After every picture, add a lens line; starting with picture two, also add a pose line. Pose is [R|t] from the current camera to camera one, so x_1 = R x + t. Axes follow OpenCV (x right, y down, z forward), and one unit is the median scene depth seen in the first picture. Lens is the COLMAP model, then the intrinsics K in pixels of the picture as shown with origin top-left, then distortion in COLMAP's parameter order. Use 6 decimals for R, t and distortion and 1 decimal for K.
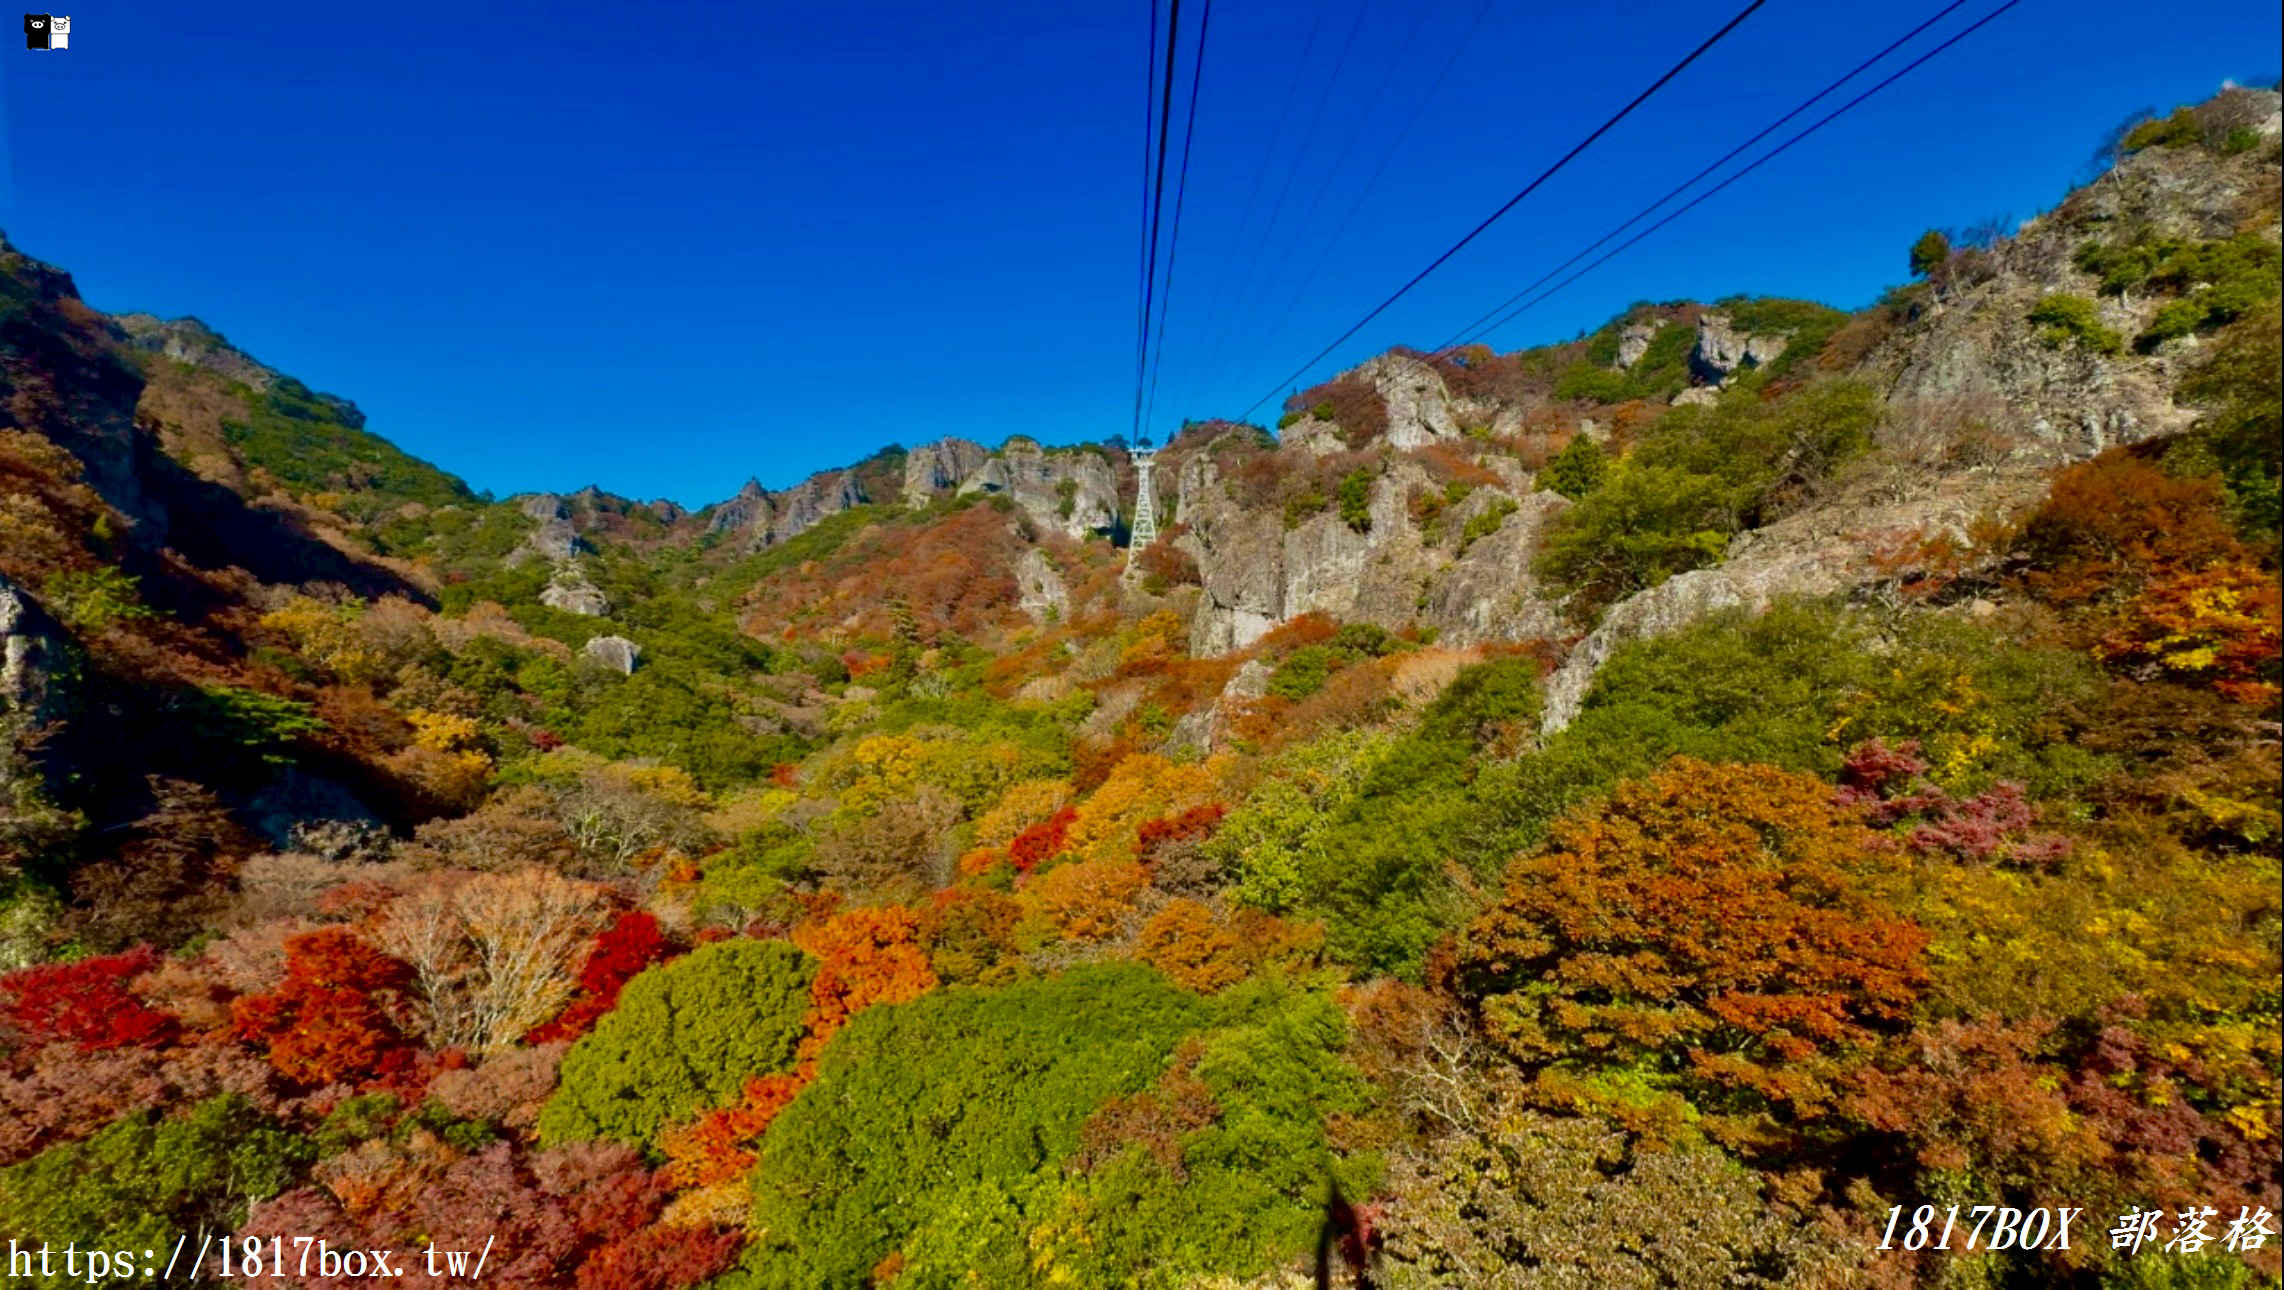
lens RADIAL K [[1657.9, 0, 1142.0], [0, 1657.9, 645.0], [0, 0, 1]] dist [0.151444, -0.138553]
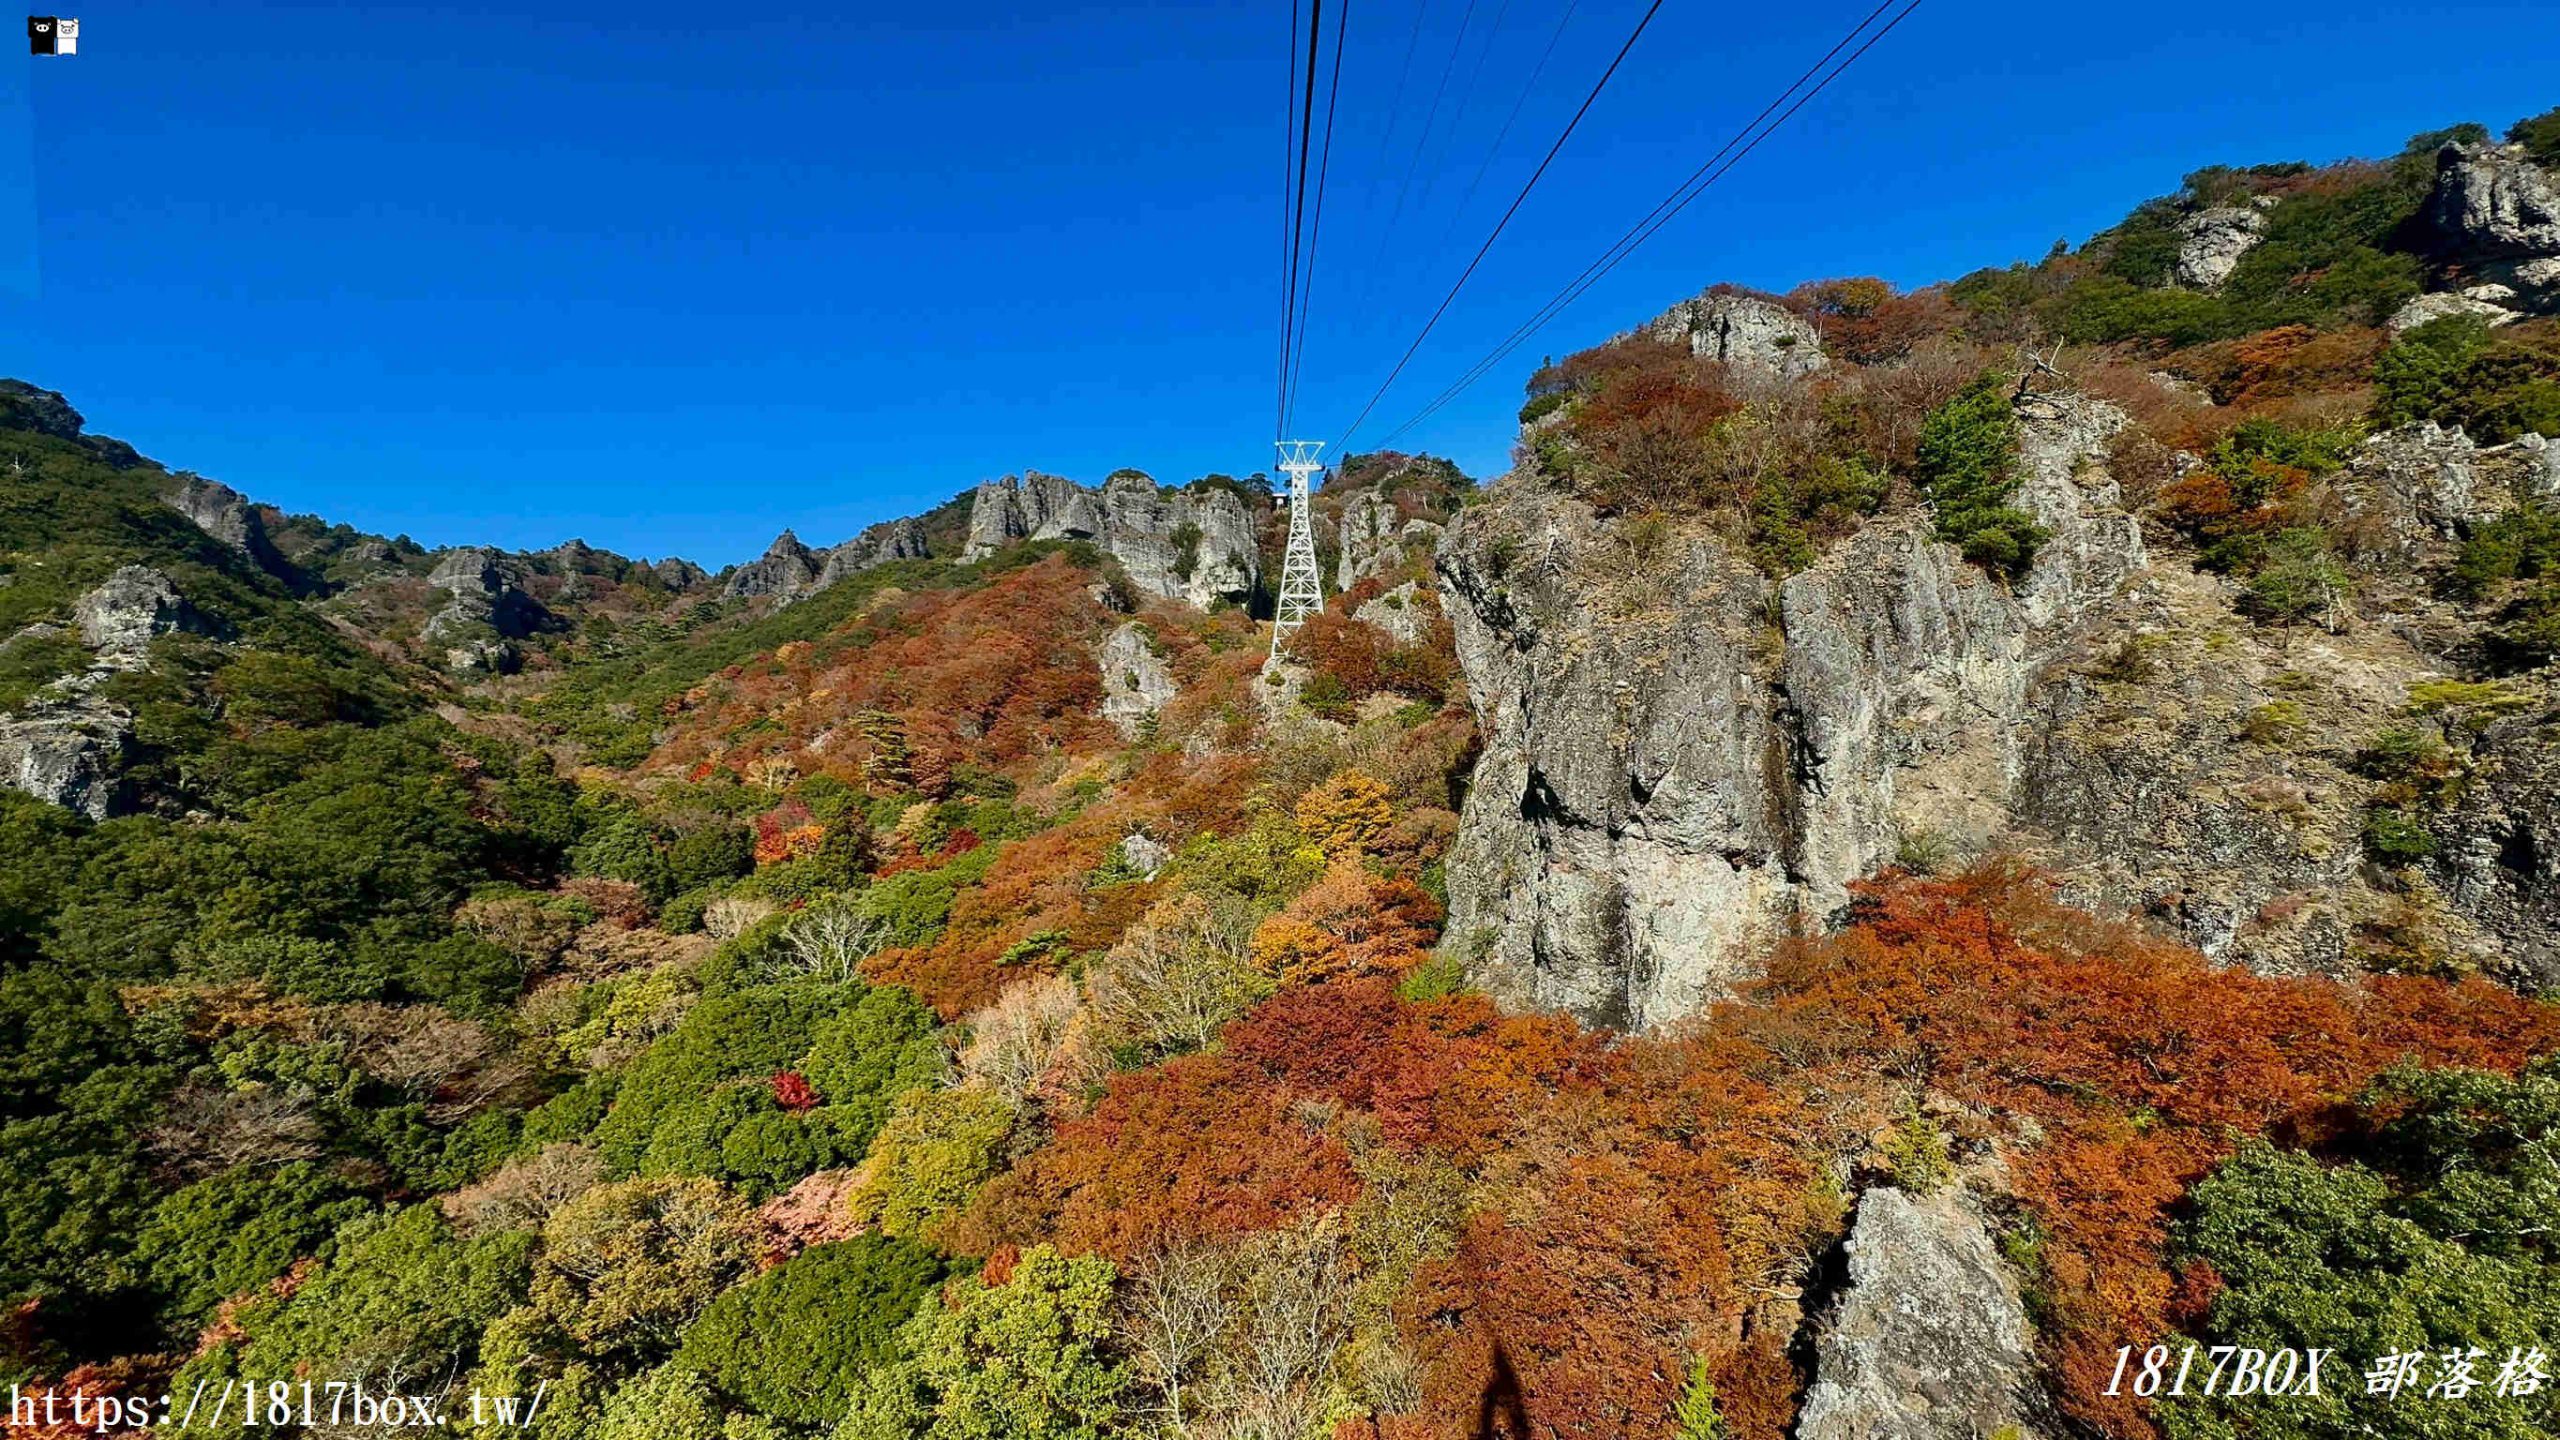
lens RADIAL K [[1848.4, 0, 1280.0], [0, 1848.4, 720.0], [0, 0, 1]] dist [0.094175, 0.001943]
pose [[0.999990, -0.001042, -0.004418, -0.002500], [0.001025, 0.999992, -0.003918, -0.020910], [0.004422, 0.003913, 0.999983, 0.341414]]
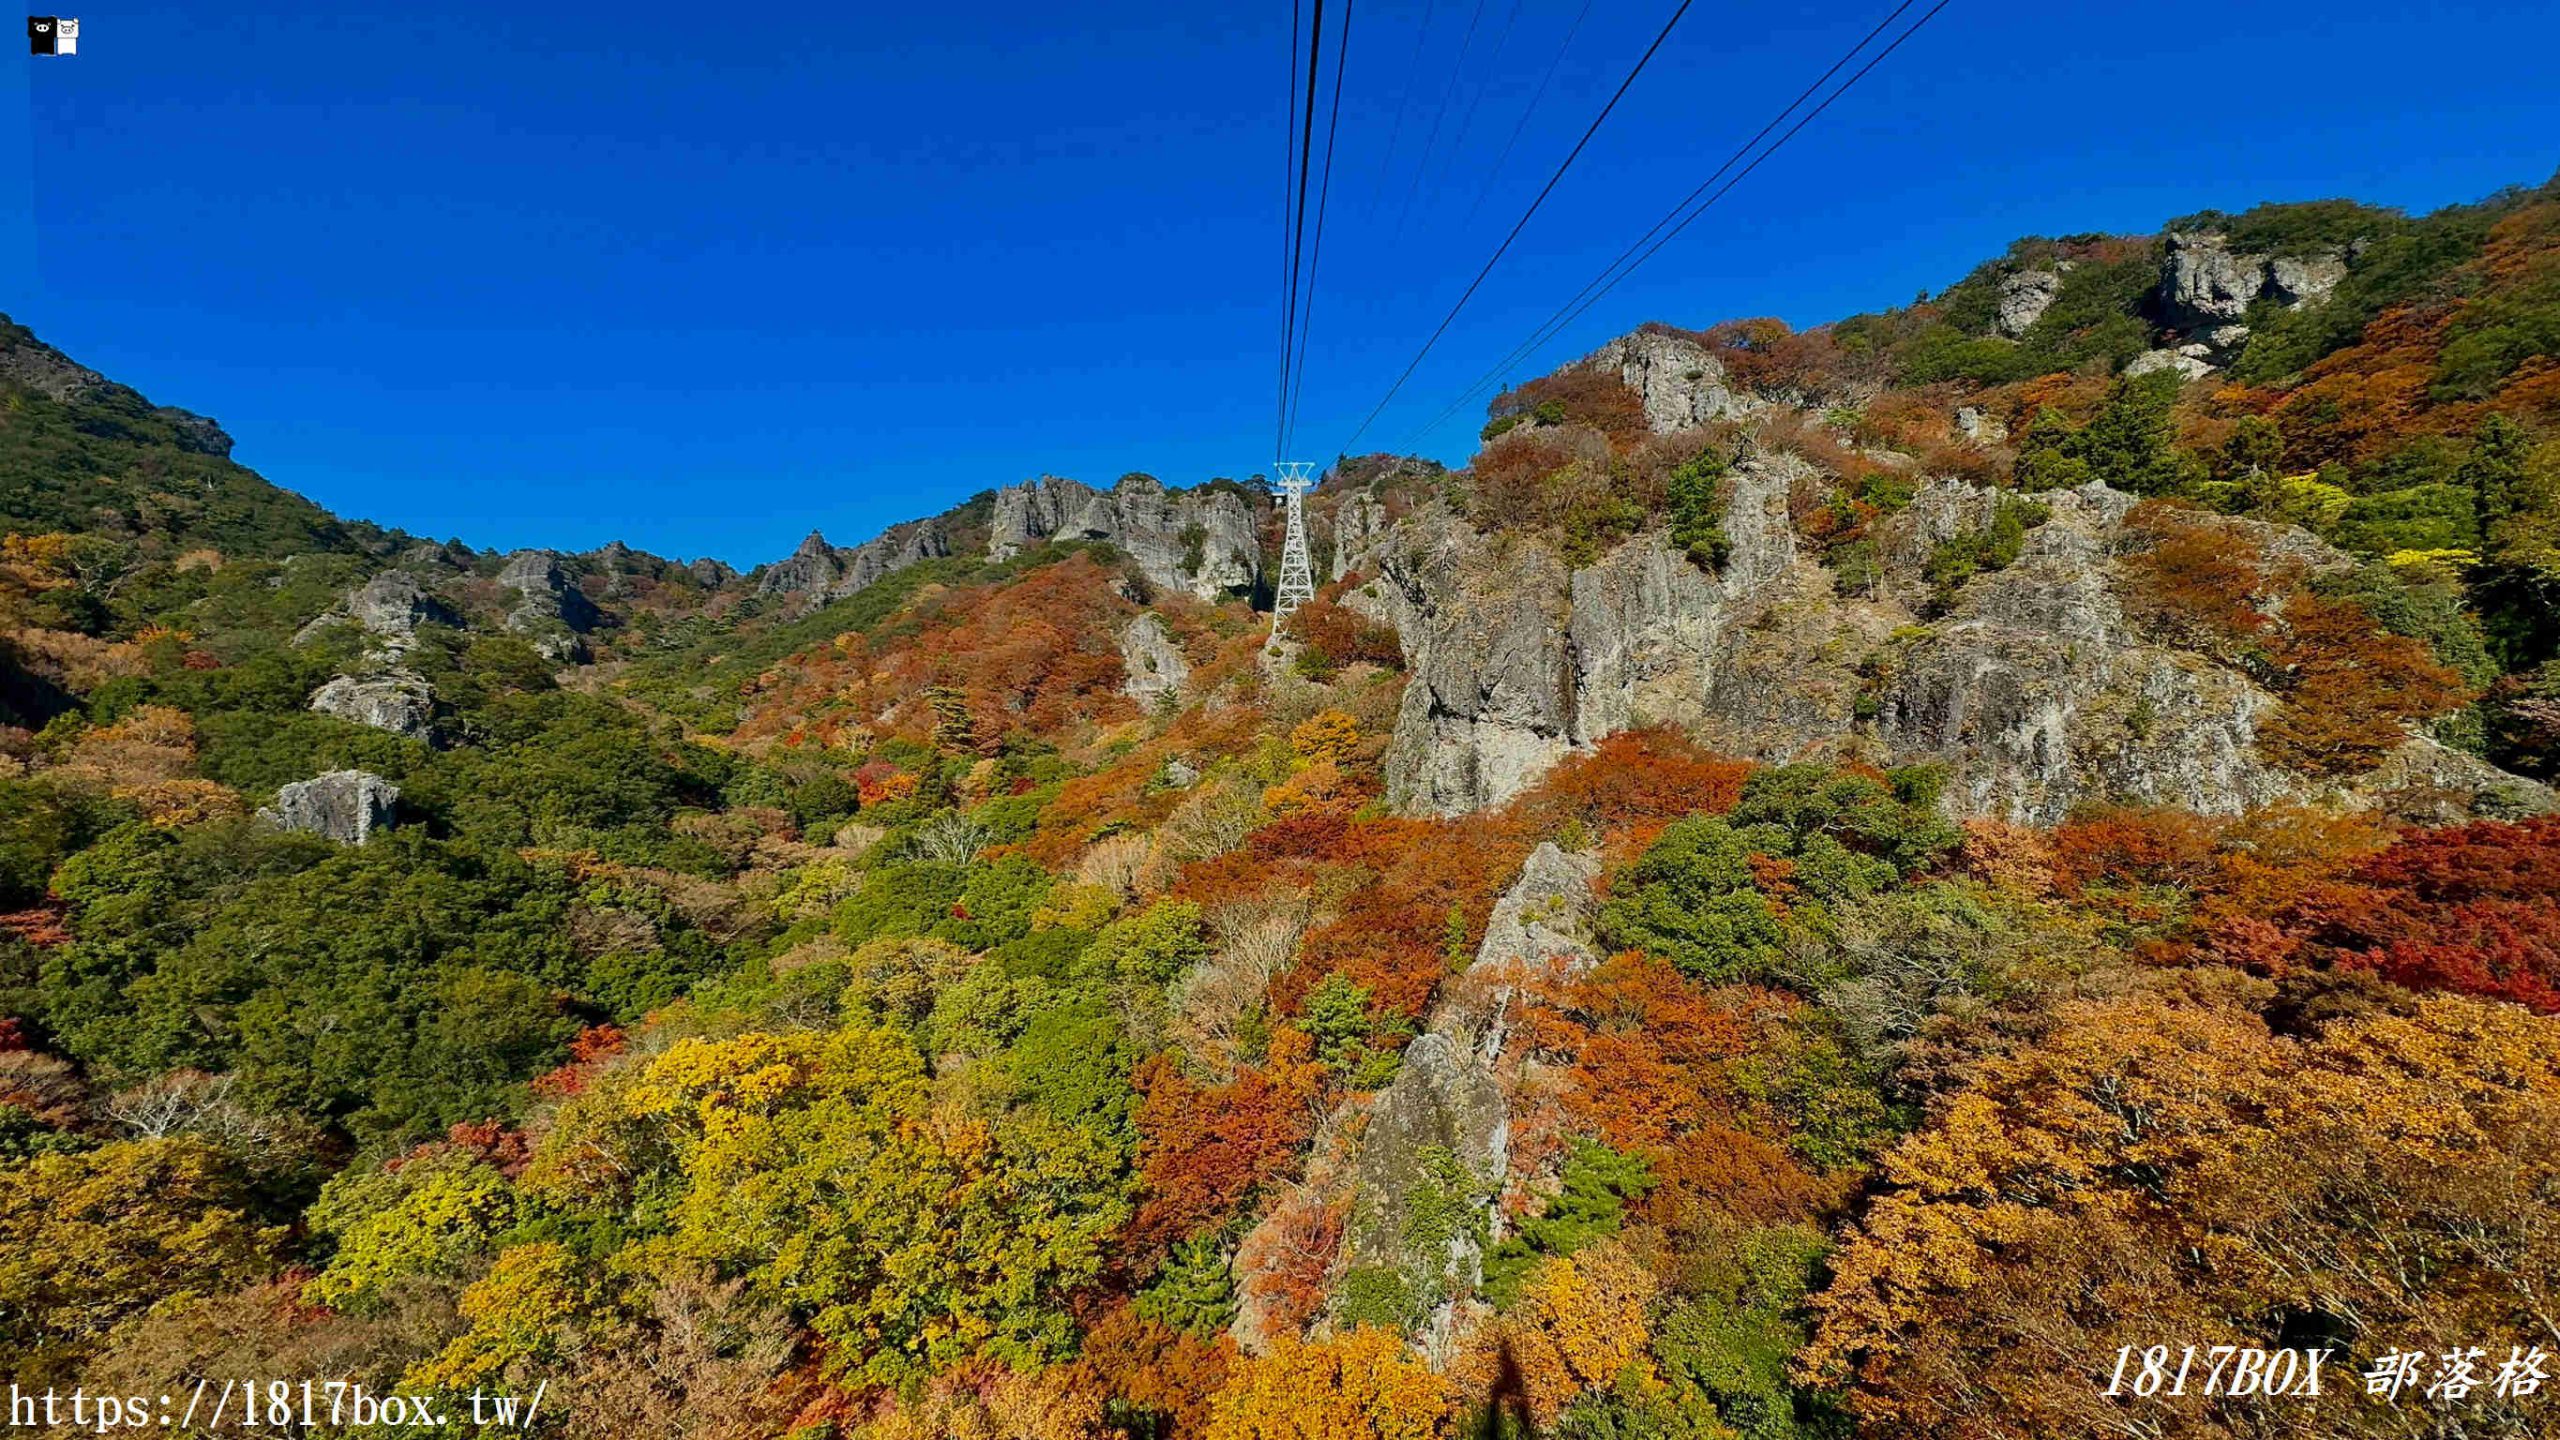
lens RADIAL K [[1848.4, 0, 1280.0], [0, 1848.4, 720.0], [0, 0, 1]] dist [0.094175, 0.001943]
pose [[0.999959, -0.007721, -0.004717, -0.001721], [0.007715, 0.999970, -0.001191, -0.010829], [0.004726, 0.001155, 0.999988, 0.216603]]
